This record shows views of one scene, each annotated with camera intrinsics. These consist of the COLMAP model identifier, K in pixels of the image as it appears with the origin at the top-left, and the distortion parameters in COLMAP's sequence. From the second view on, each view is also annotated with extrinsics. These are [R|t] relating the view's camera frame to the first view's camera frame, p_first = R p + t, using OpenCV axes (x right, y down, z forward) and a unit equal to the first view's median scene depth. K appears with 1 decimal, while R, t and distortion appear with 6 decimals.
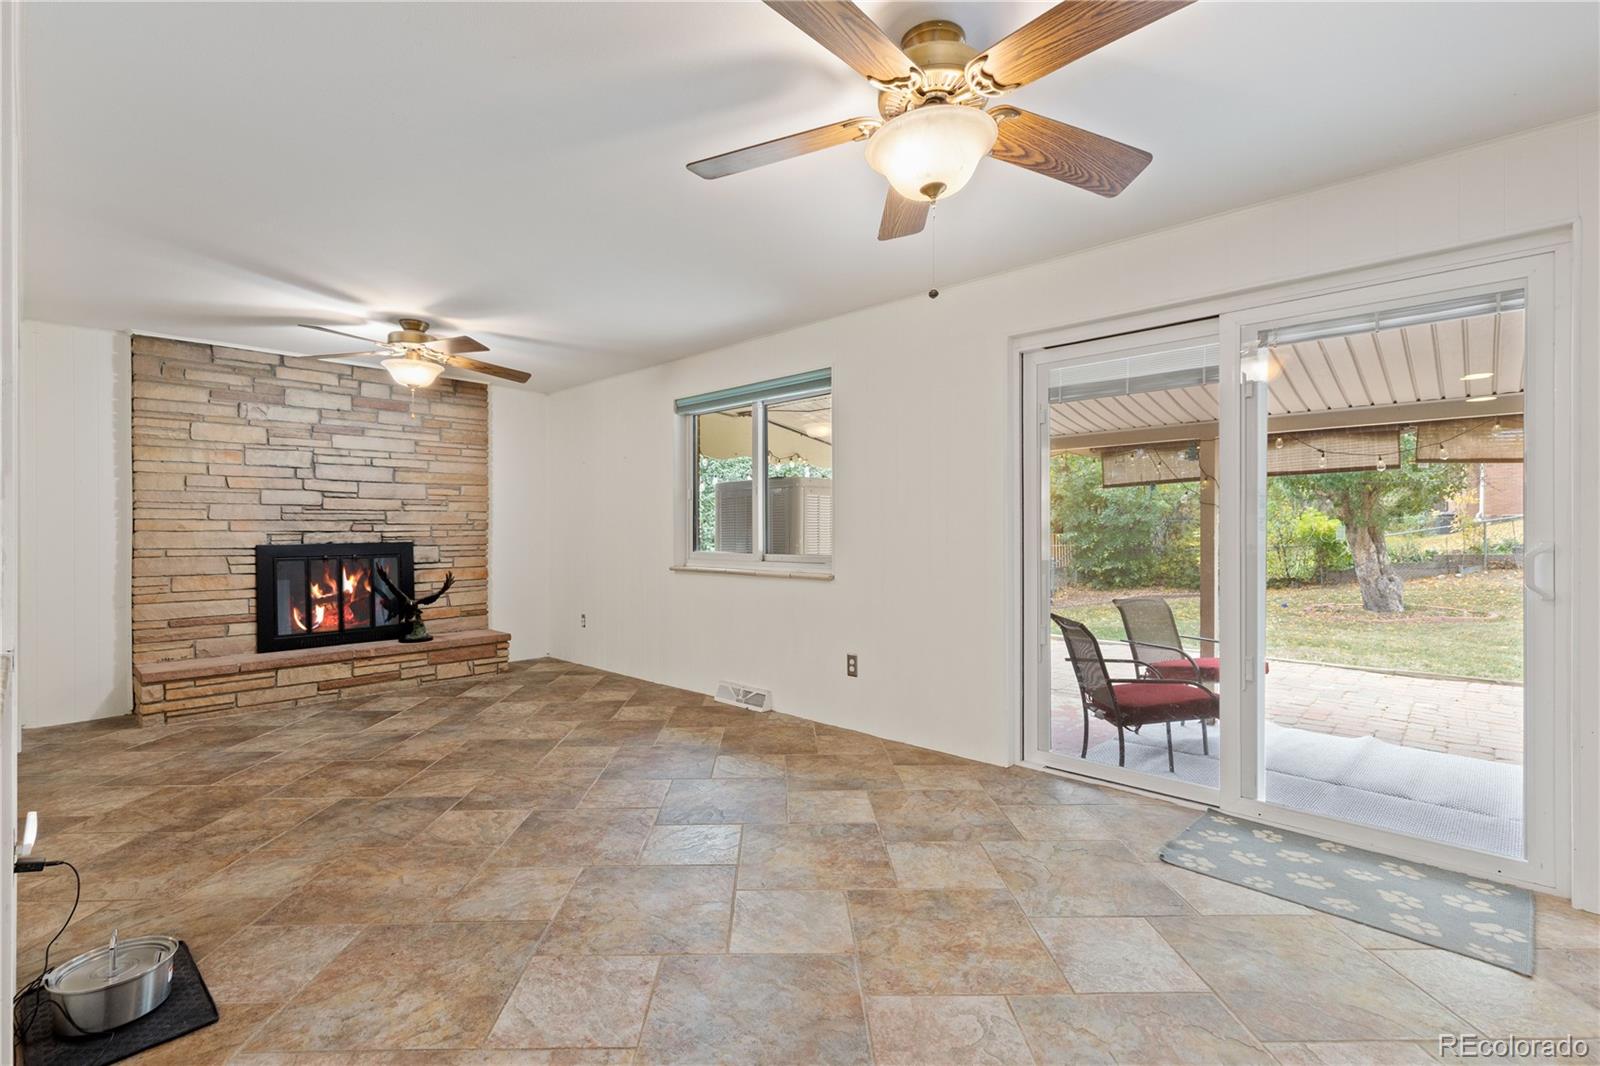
lens RADIAL K [[728.3, 0, 793.1], [0, 728.3, 527.7], [0, 0, 1]] dist [0.003669, 0.000383]
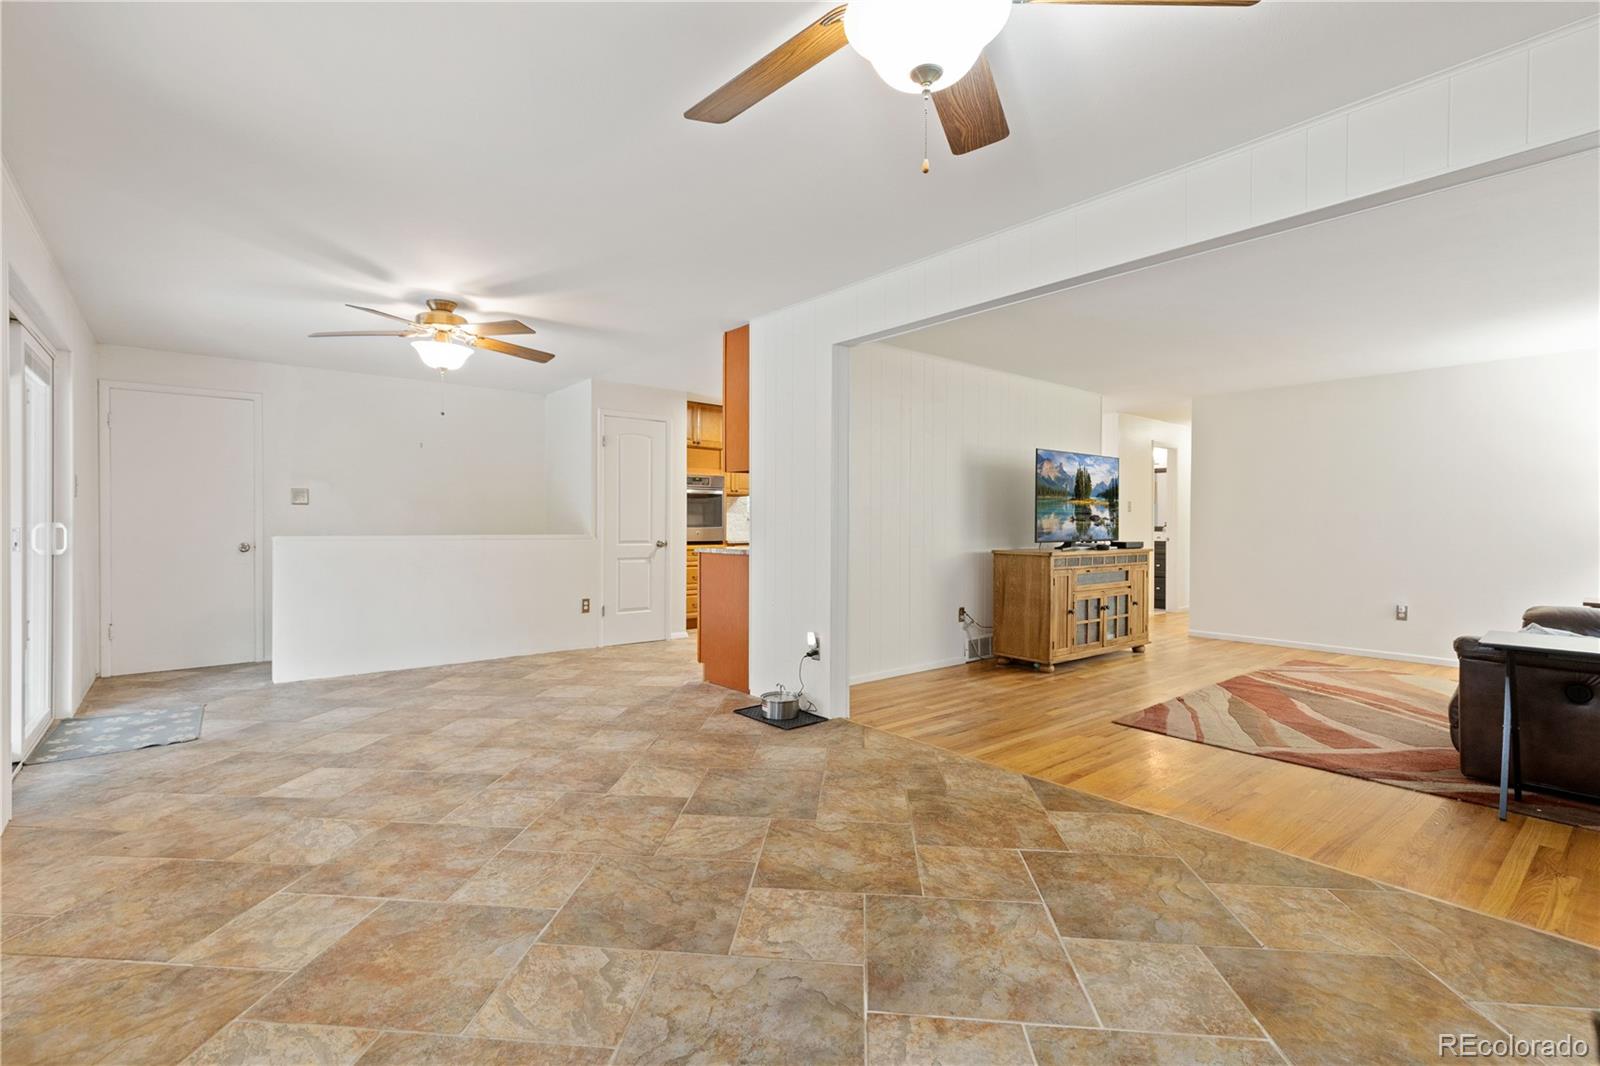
lens RADIAL K [[728.3, 0, 793.1], [0, 728.3, 527.7], [0, 0, 1]] dist [0.003669, 0.000383]
pose [[-0.993235, 0.000019, 0.116124, -0.440841], [0.000353, 0.999996, 0.002860, 0.013021], [-0.116123, 0.002881, -0.993231, 1.190698]]
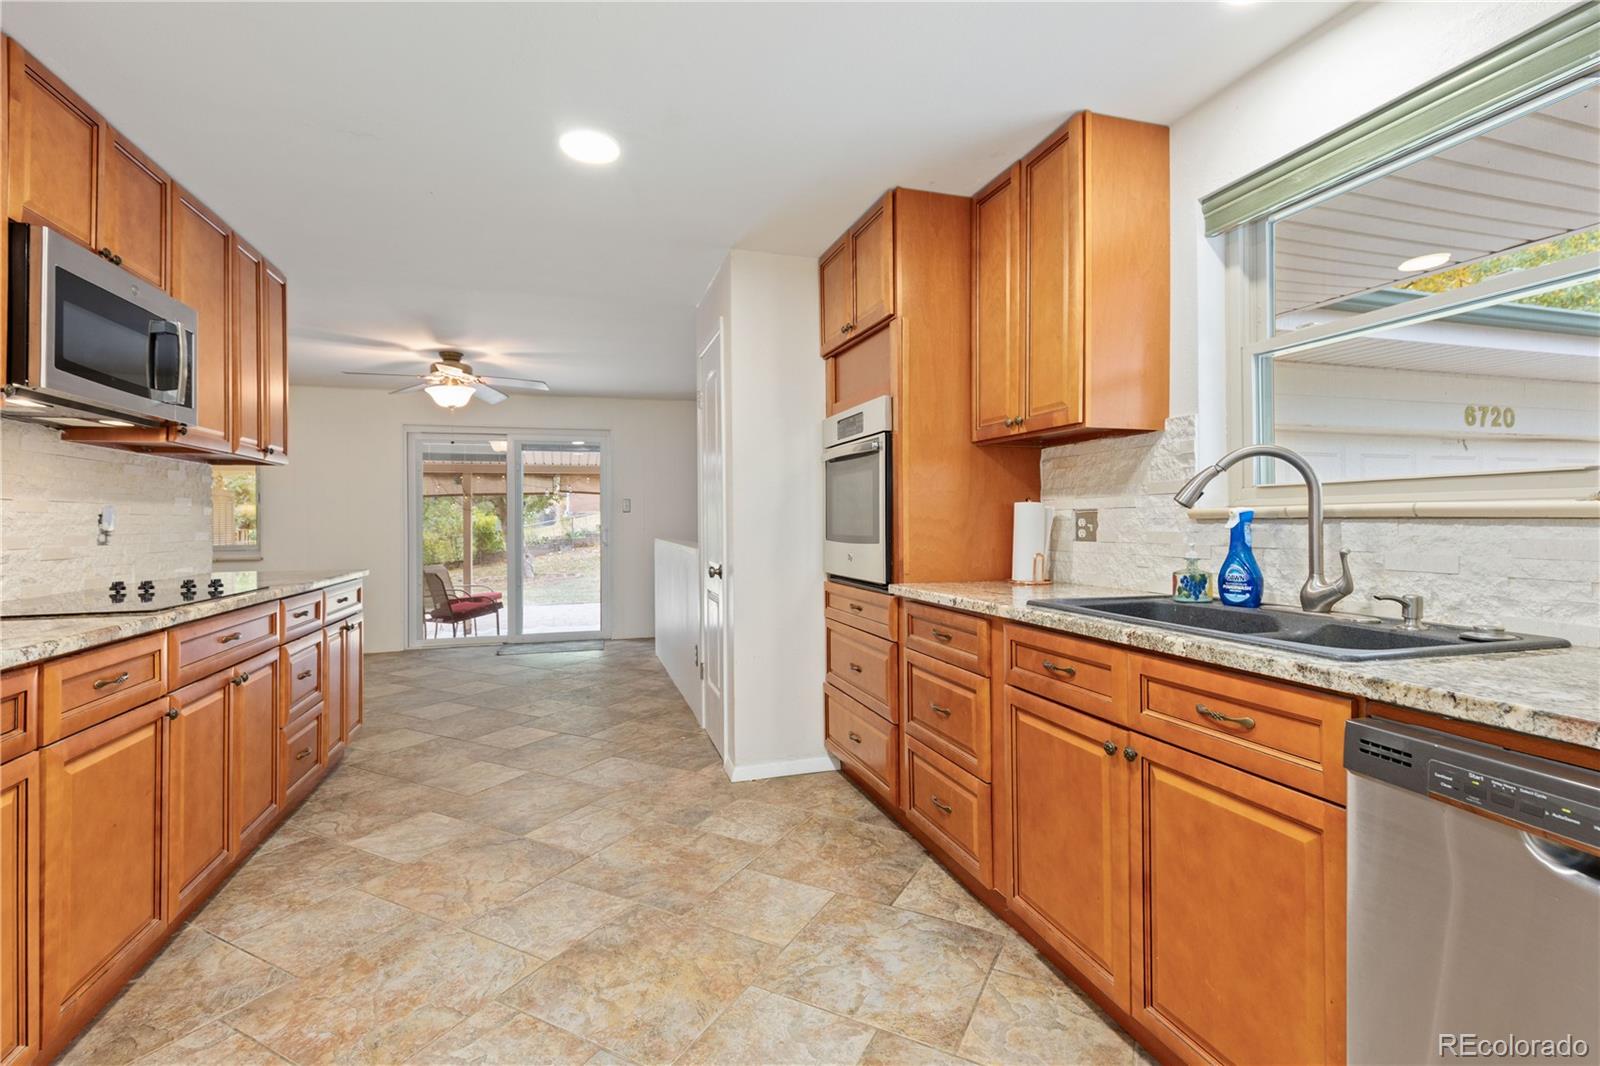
lens RADIAL K [[733.4, 0, 791.8], [0, 733.4, 528.8], [0, 0, 1]] dist [0.010154, -0.000591]
pose [[0.491866, -0.016312, 0.870518, -0.556932], [0.009515, 0.999865, 0.013360, -0.000544], [-0.870619, 0.001712, 0.491956, -0.530352]]
